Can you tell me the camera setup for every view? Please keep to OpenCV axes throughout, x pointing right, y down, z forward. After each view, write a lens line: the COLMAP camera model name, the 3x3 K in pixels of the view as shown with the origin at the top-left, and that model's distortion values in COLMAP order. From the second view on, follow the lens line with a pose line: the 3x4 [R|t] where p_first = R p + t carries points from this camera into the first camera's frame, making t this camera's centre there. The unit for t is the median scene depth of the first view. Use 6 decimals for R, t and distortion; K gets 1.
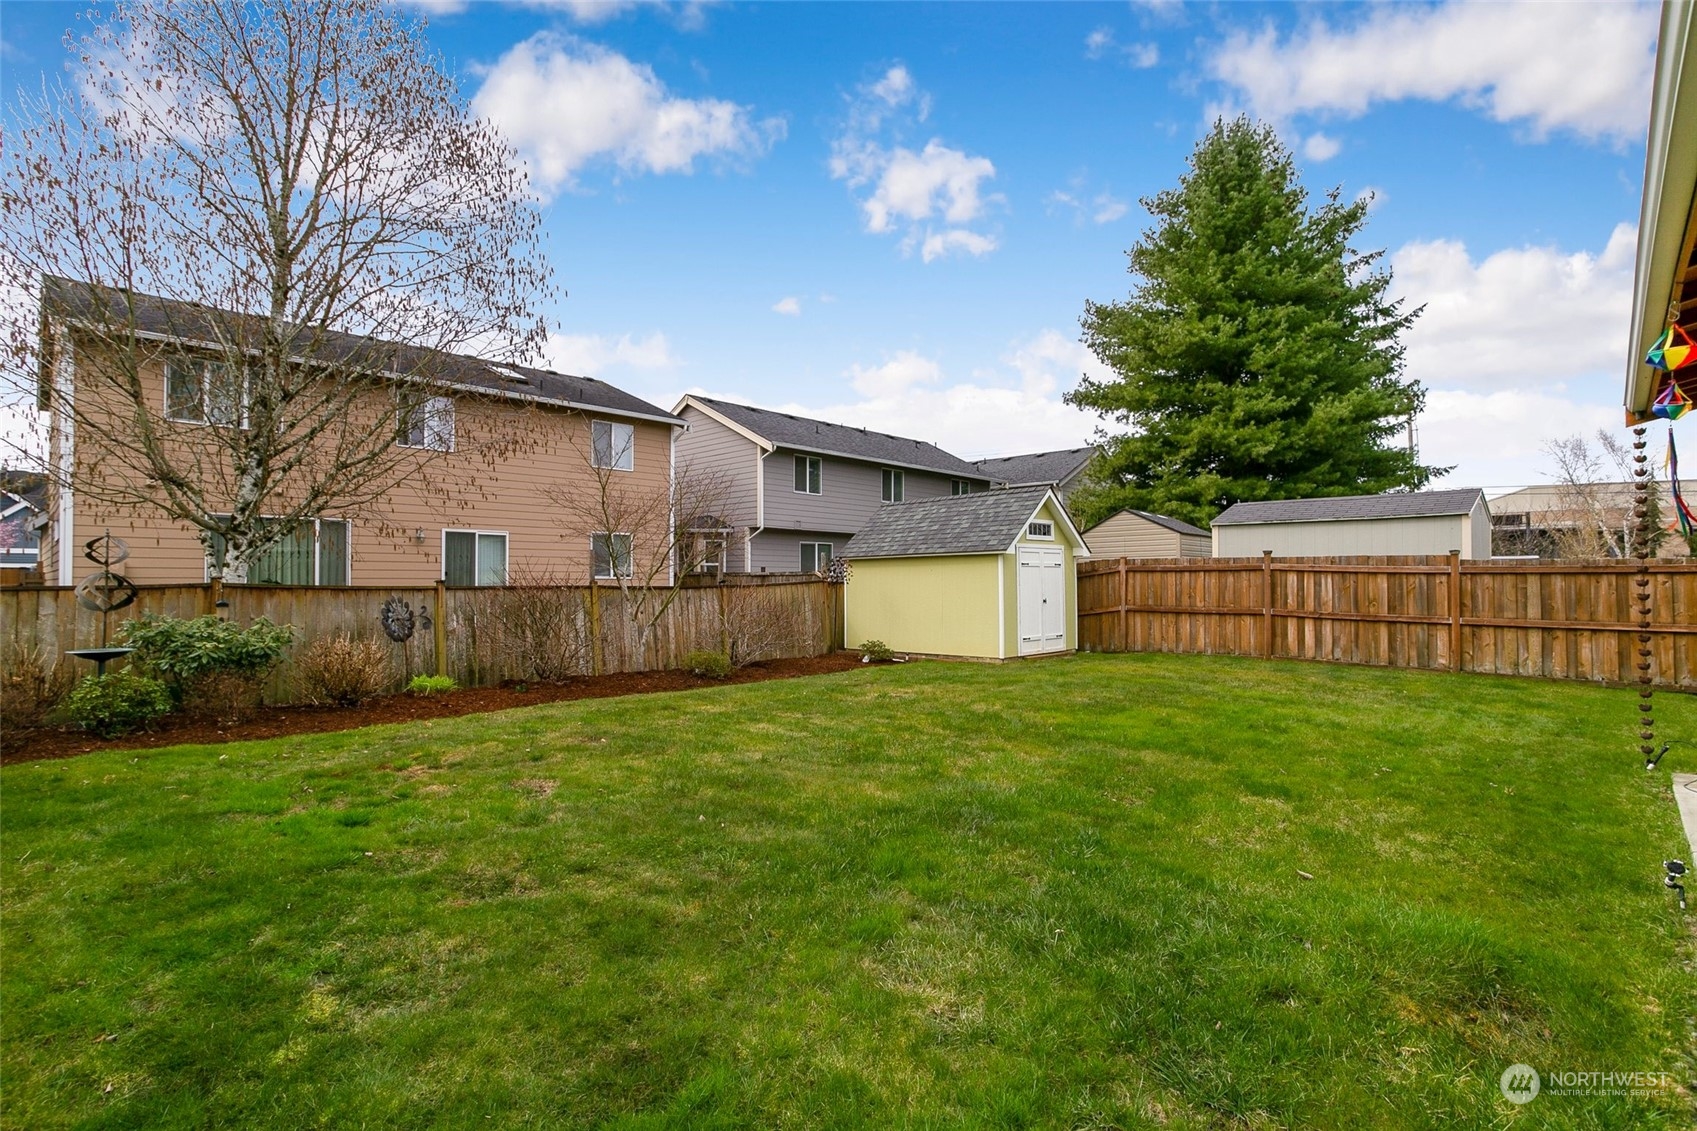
lens RADIAL K [[839.7, 0, 846.6], [0, 839.7, 559.9], [0, 0, 1]] dist [-0.043929, 0.023138]
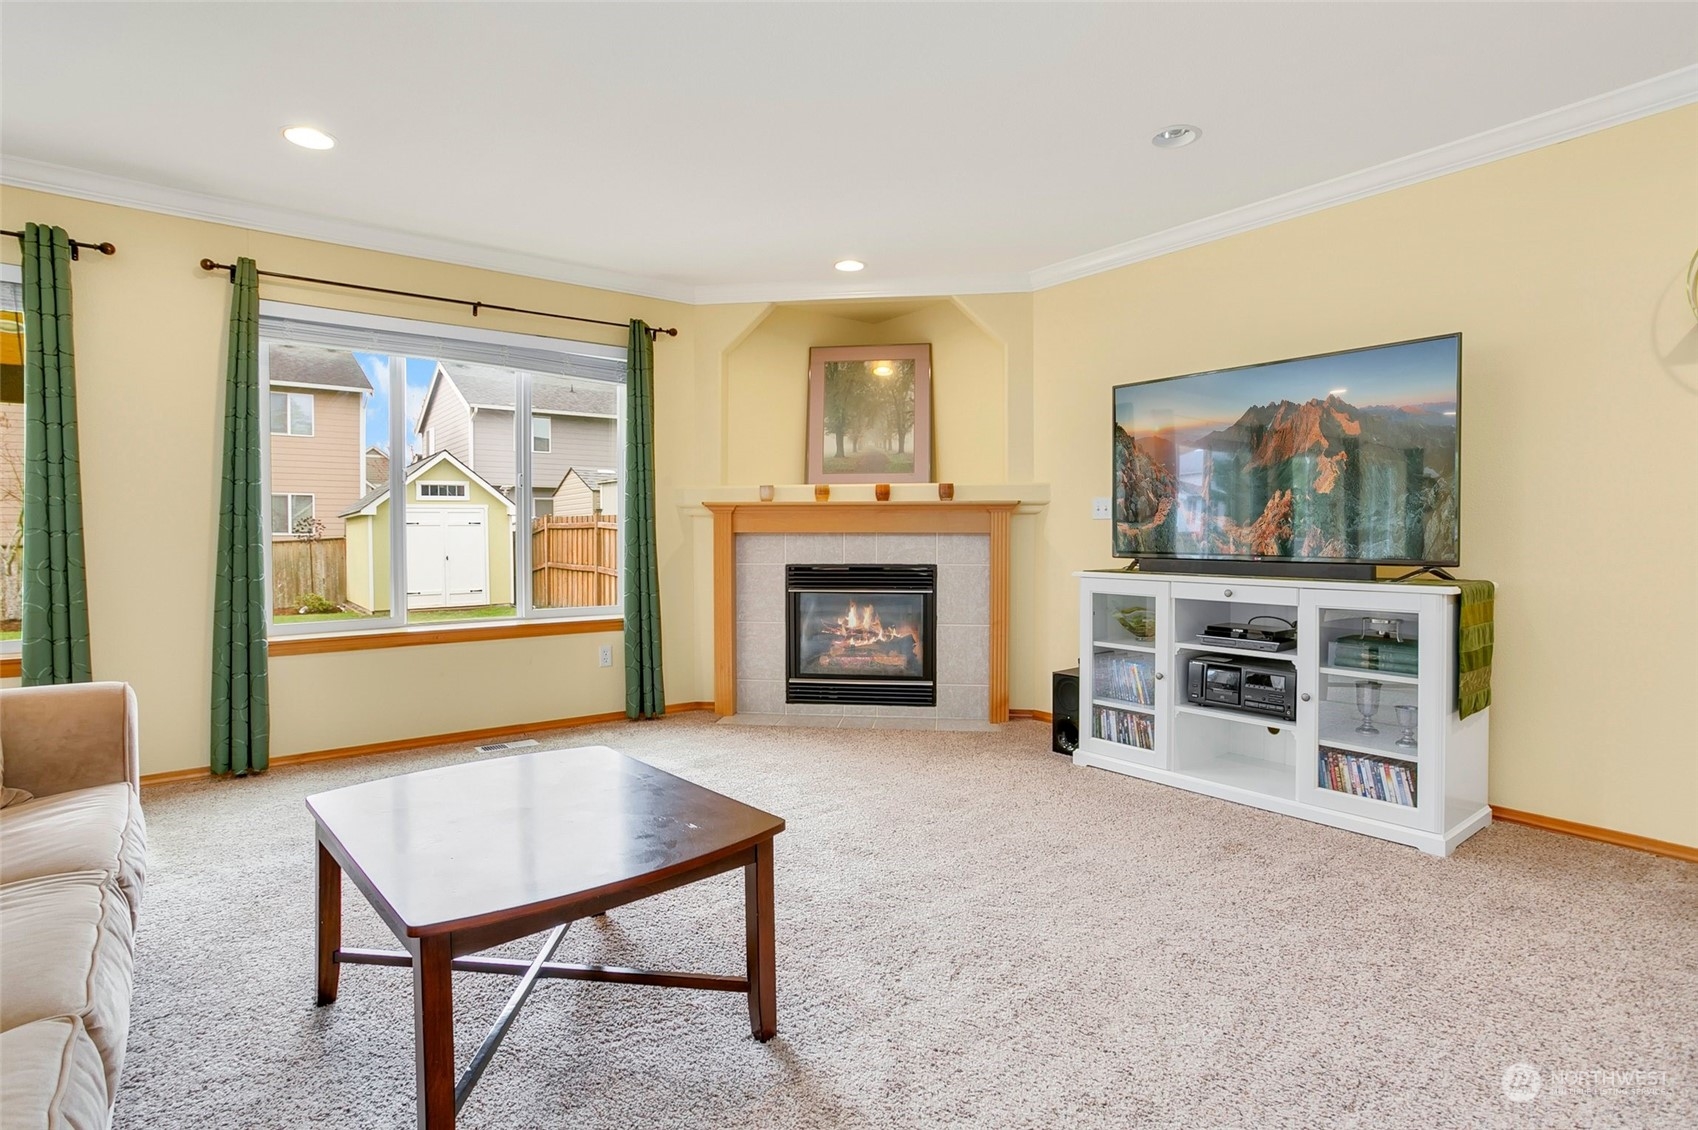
lens RADIAL K [[831.5, 0, 847.7], [0, 831.5, 554.4], [0, 0, 1]] dist [-0.001739, -0.000157]
pose [[0.979731, 0.001347, -0.200311, 0.969538], [0.009161, 0.998630, 0.051524, -0.005033], [0.200106, -0.052314, 0.978377, 0.074778]]
